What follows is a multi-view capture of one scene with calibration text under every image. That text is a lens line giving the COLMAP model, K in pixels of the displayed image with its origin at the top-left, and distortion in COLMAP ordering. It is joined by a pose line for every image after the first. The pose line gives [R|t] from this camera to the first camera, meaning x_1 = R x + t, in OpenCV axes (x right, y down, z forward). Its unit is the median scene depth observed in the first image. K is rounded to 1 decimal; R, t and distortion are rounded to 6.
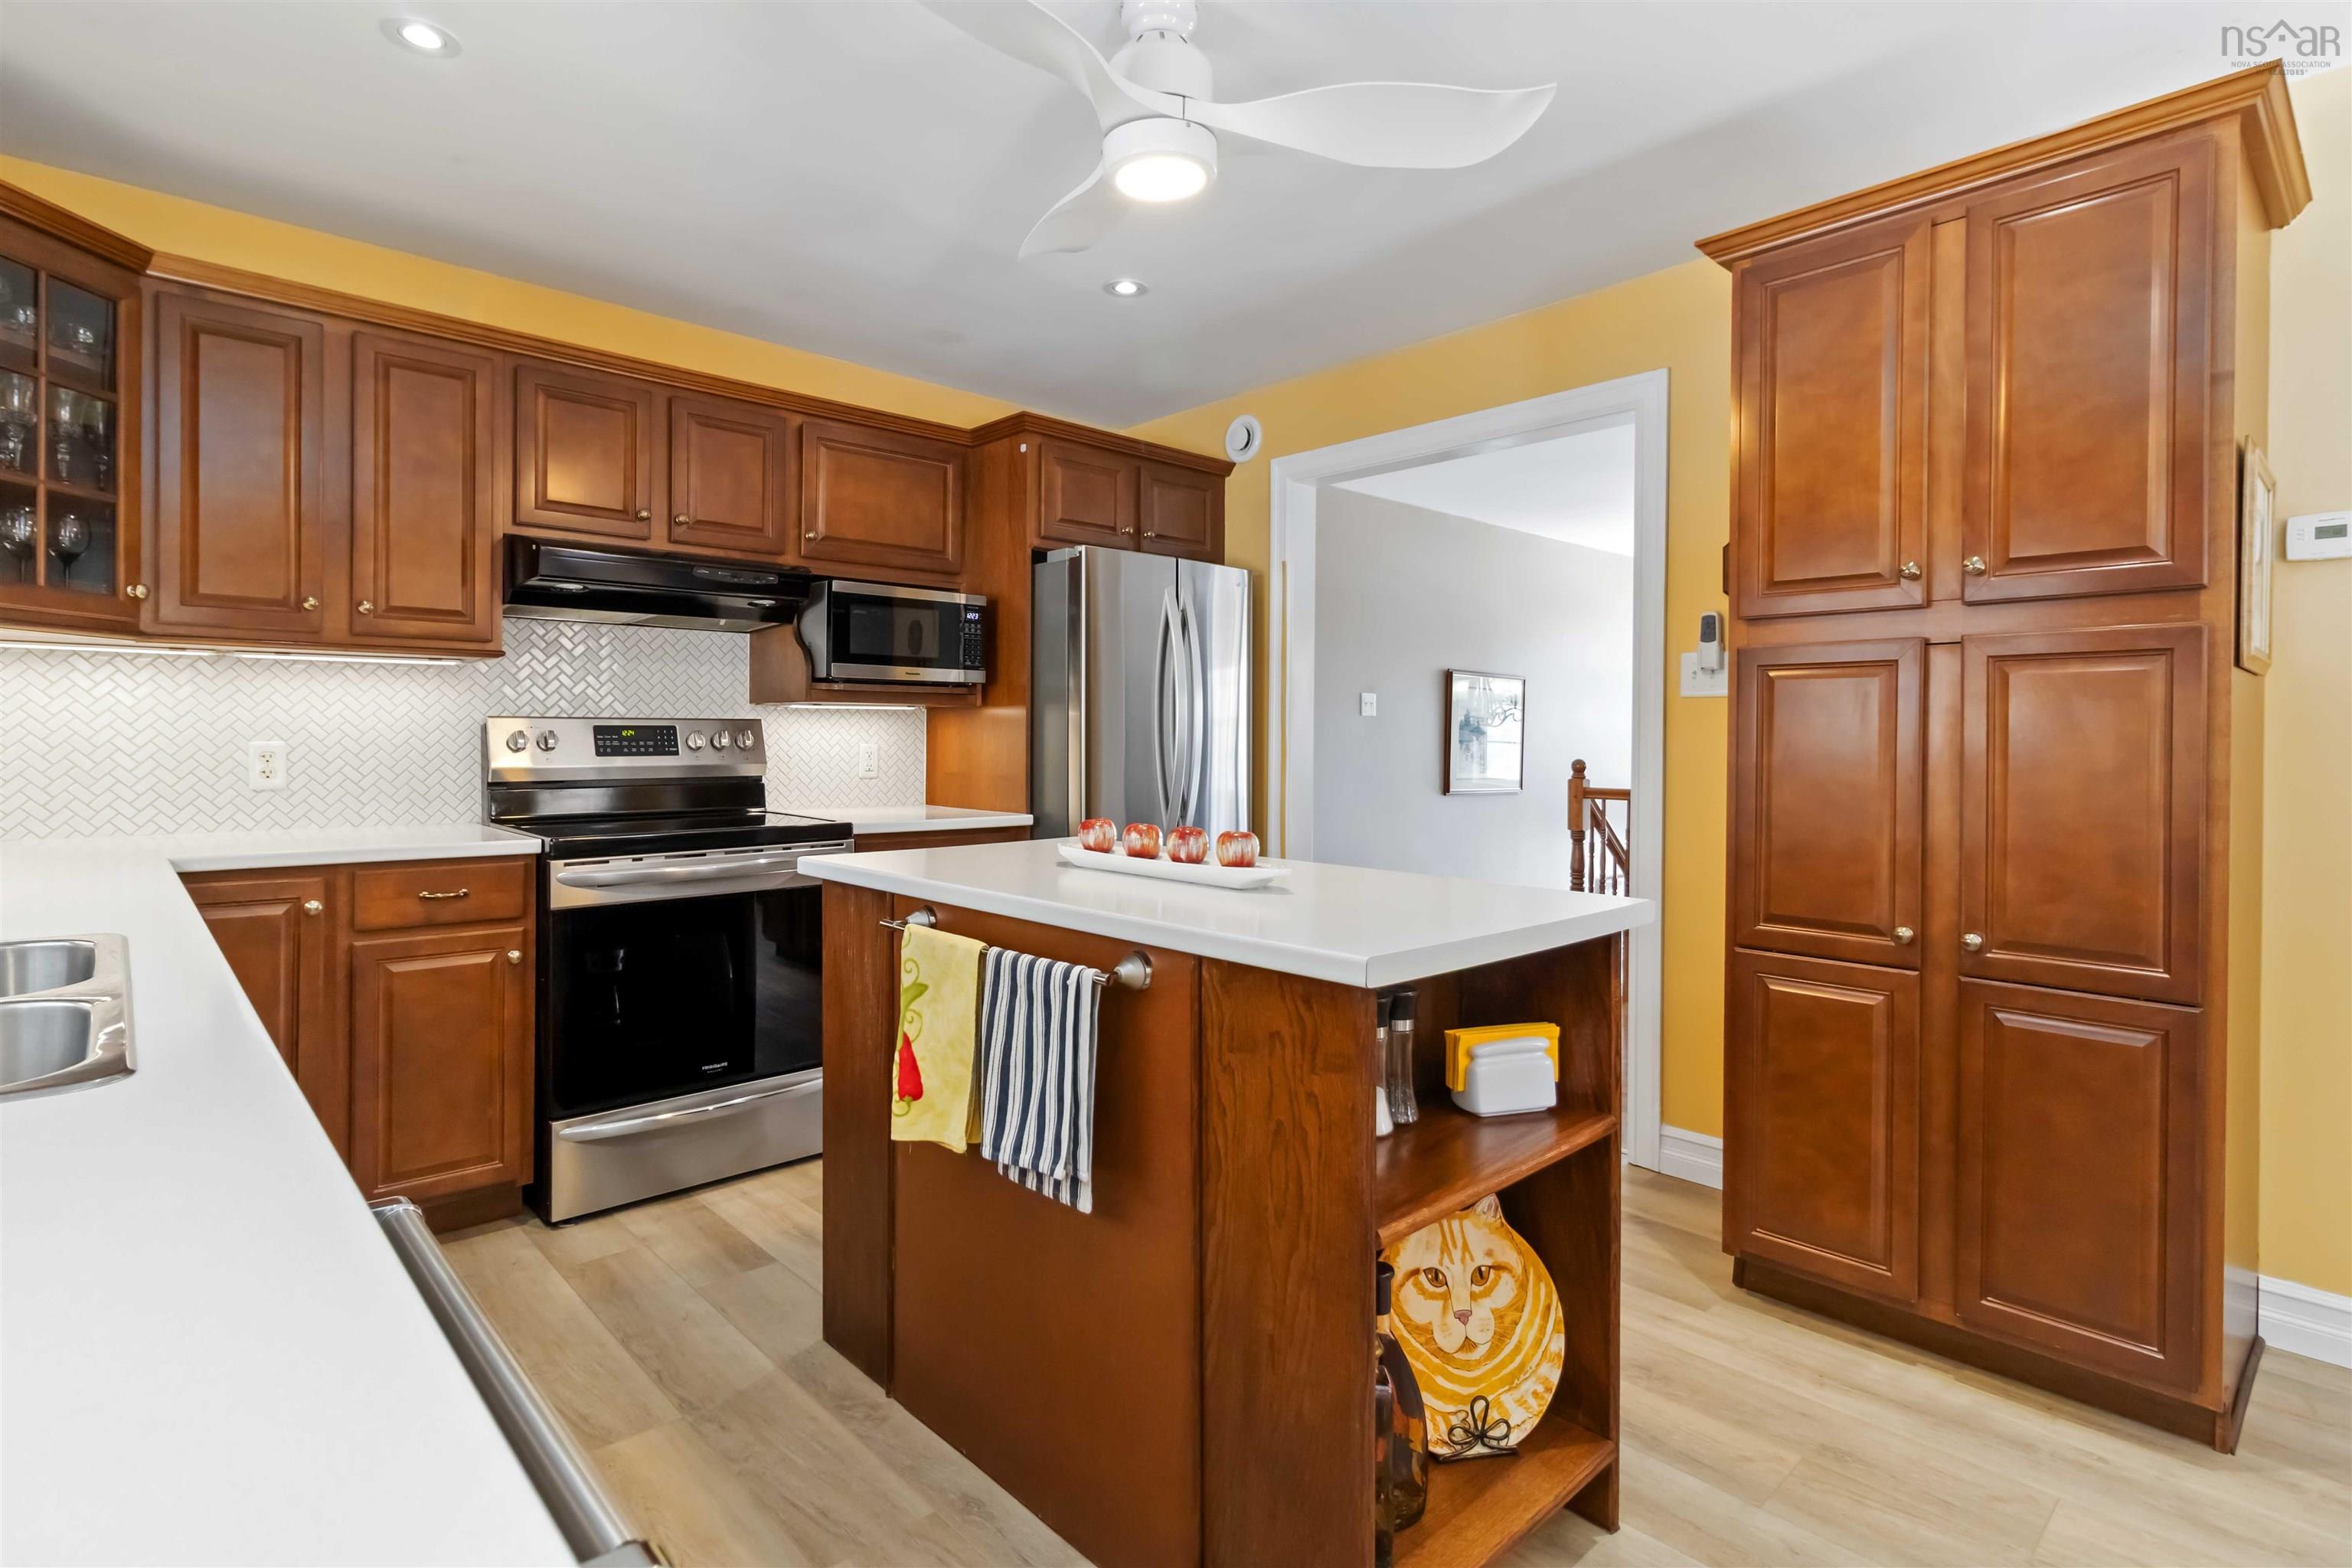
lens RADIAL K [[1157.5, 0, 1169.2], [0, 1157.5, 746.4], [0, 0, 1]] dist [0.004514, 0.000700]
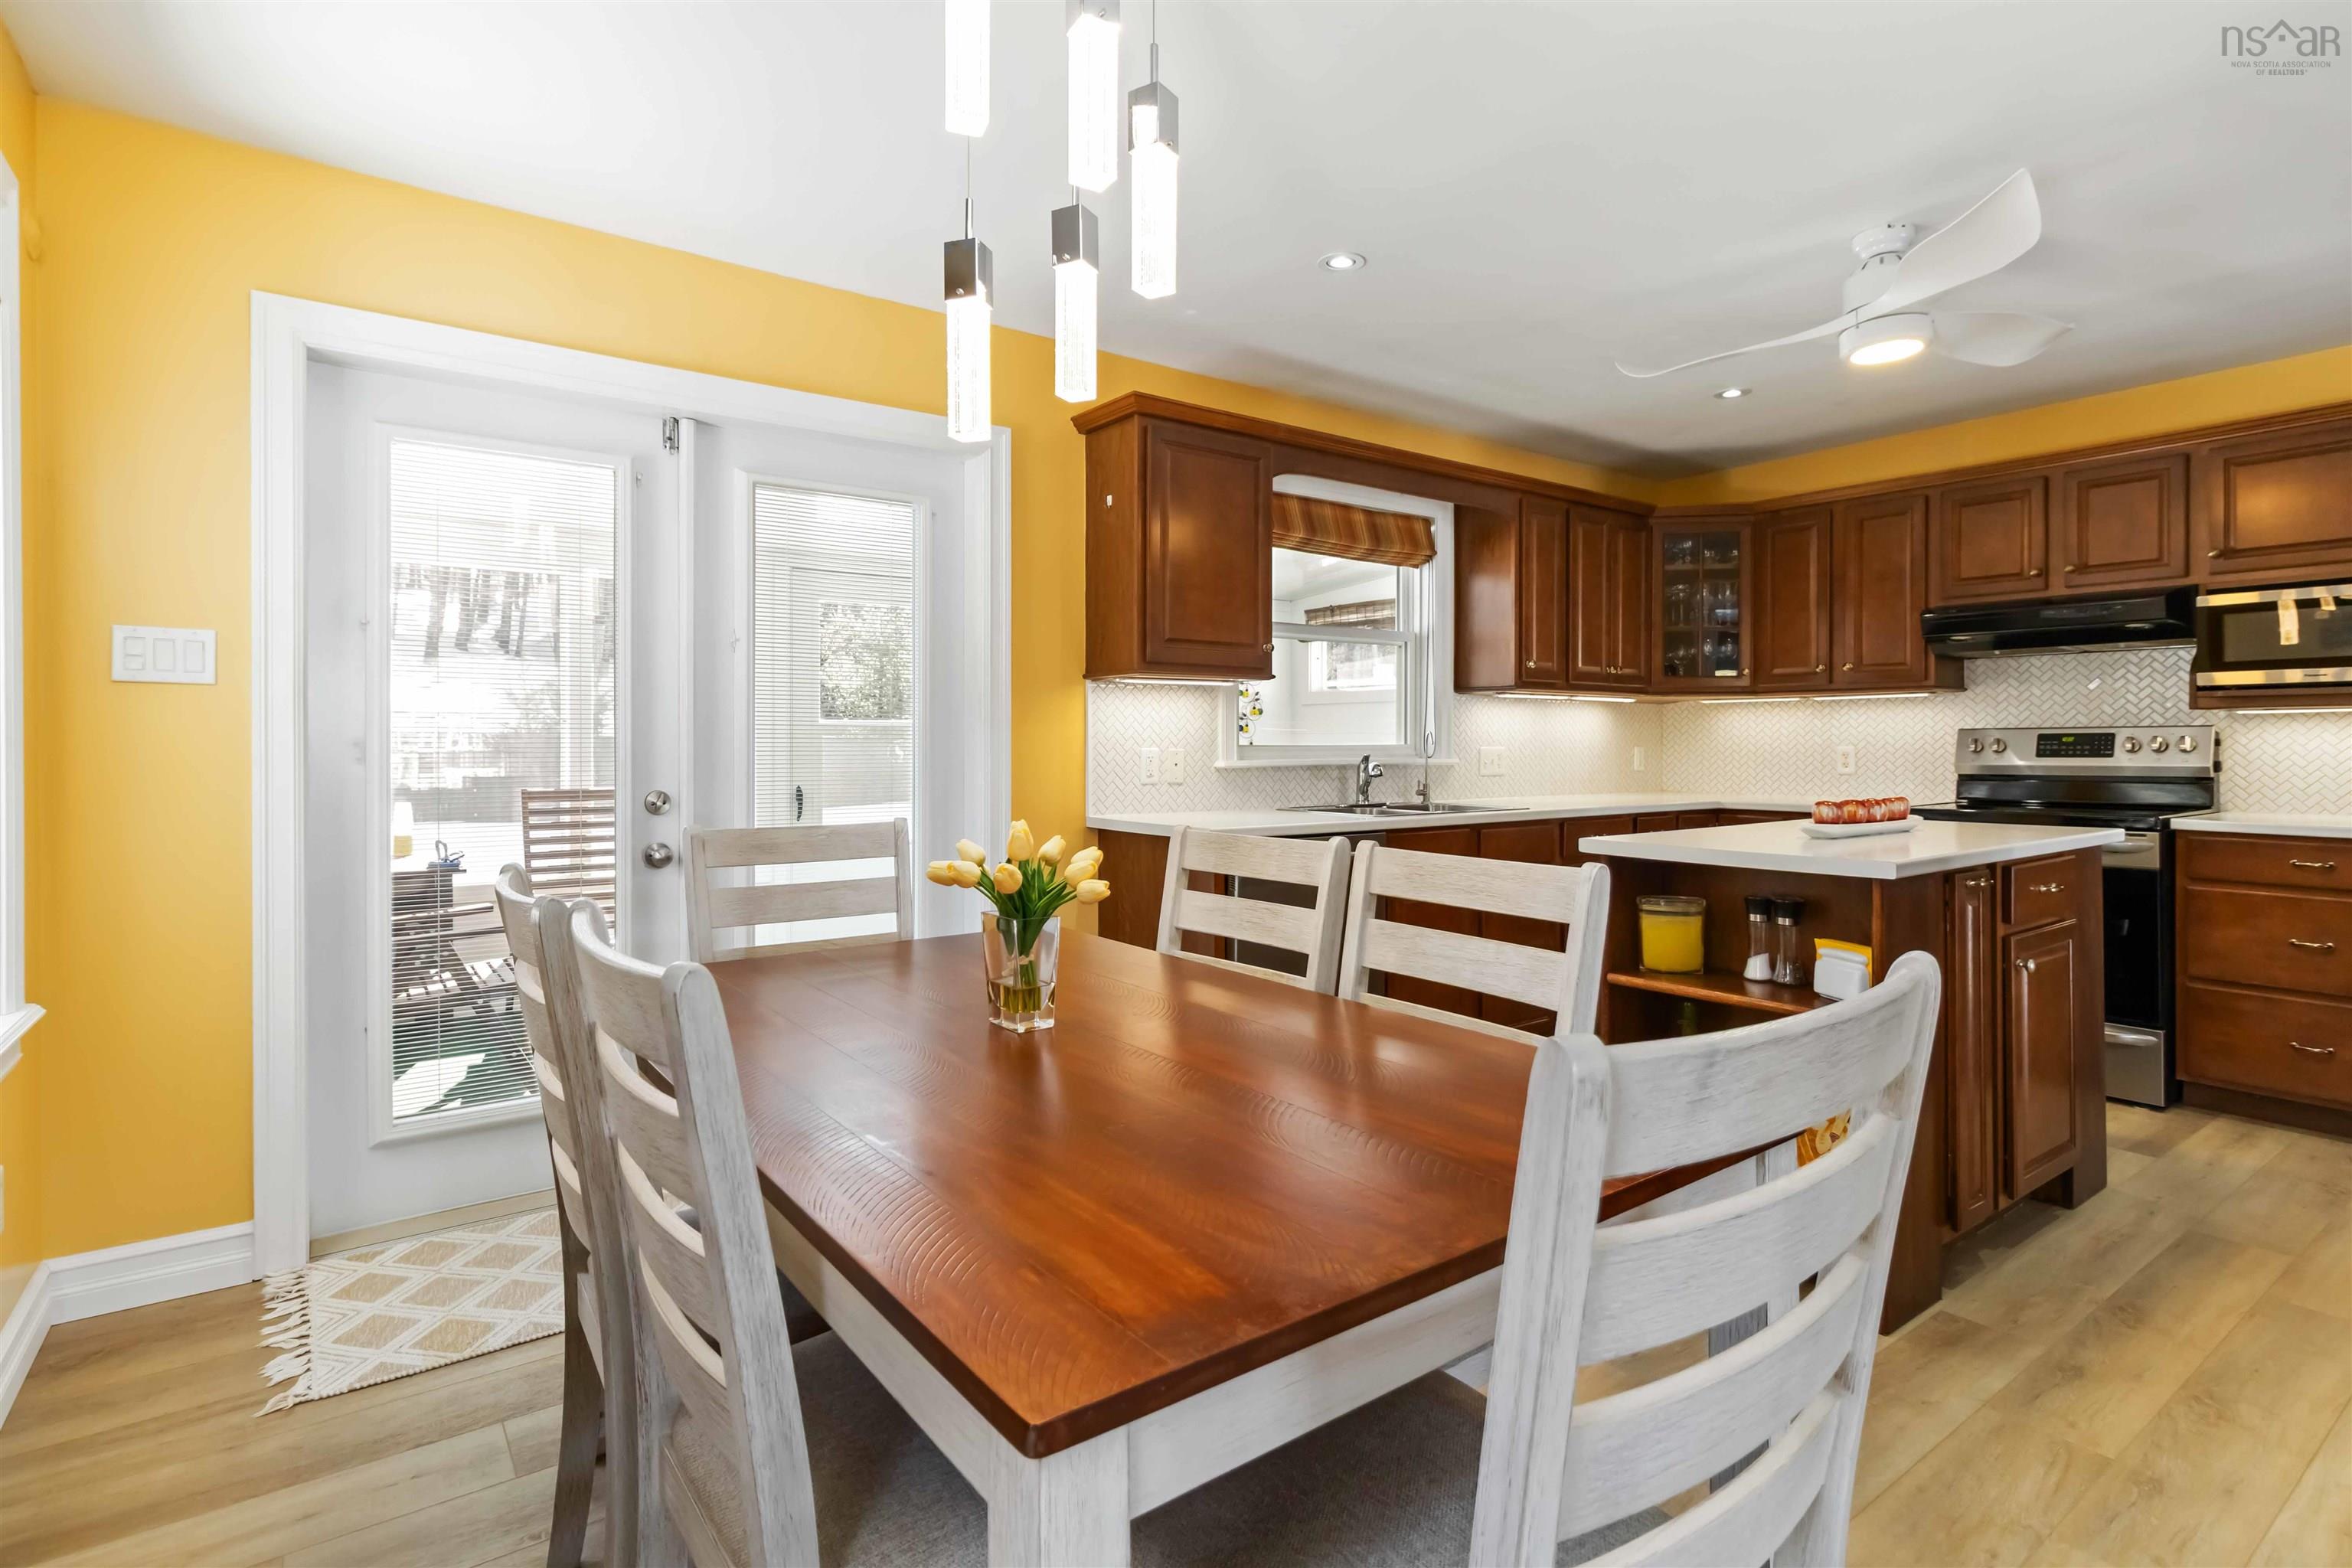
lens RADIAL K [[1157.5, 0, 1169.2], [0, 1157.5, 746.4], [0, 0, 1]] dist [0.004514, 0.000700]
pose [[-0.117034, -0.002673, -0.993124, 0.893529], [-0.006421, 0.999978, -0.001935, 0.004949], [0.993107, 0.006151, -0.117049, 0.168560]]
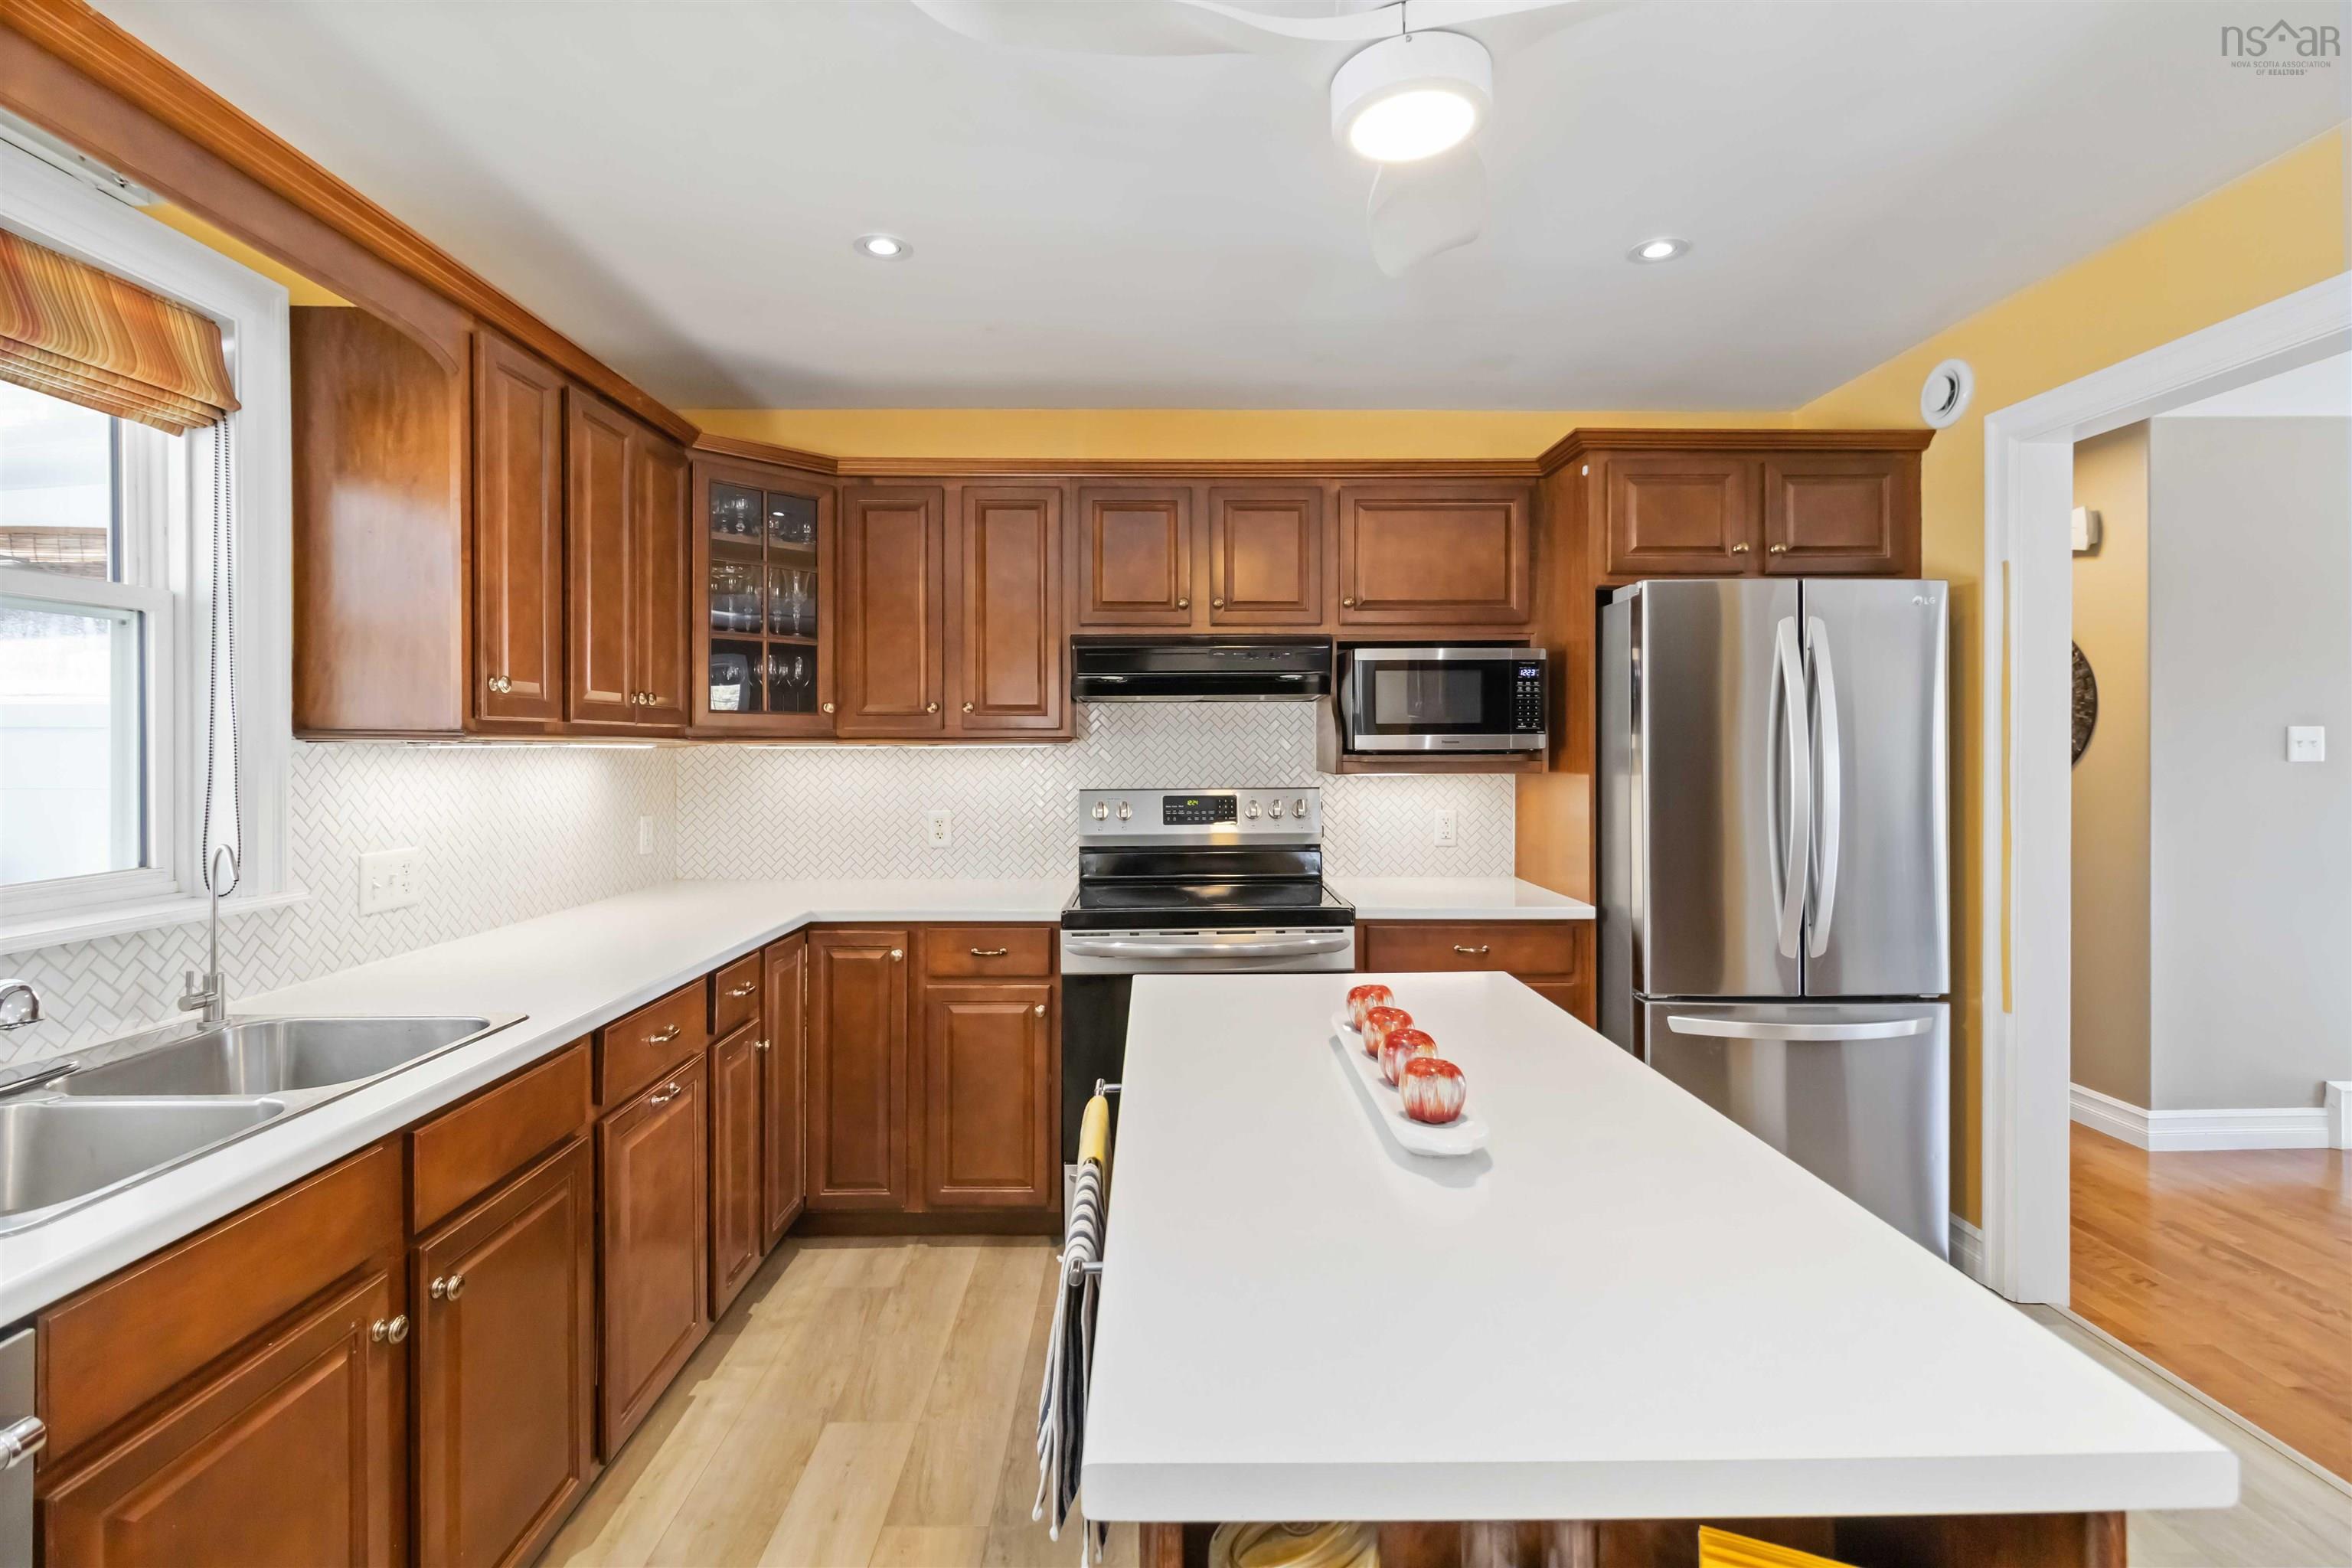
lens RADIAL K [[1086.8, 0, 1177.7], [0, 1086.8, 748.9], [0, 0, 1]] dist [0.004339, 0.000721]
pose [[0.742993, -0.005205, -0.669279, 0.199183], [0.002179, 0.999983, -0.005358, -0.055632], [0.669296, 0.002522, 0.742992, 0.231120]]
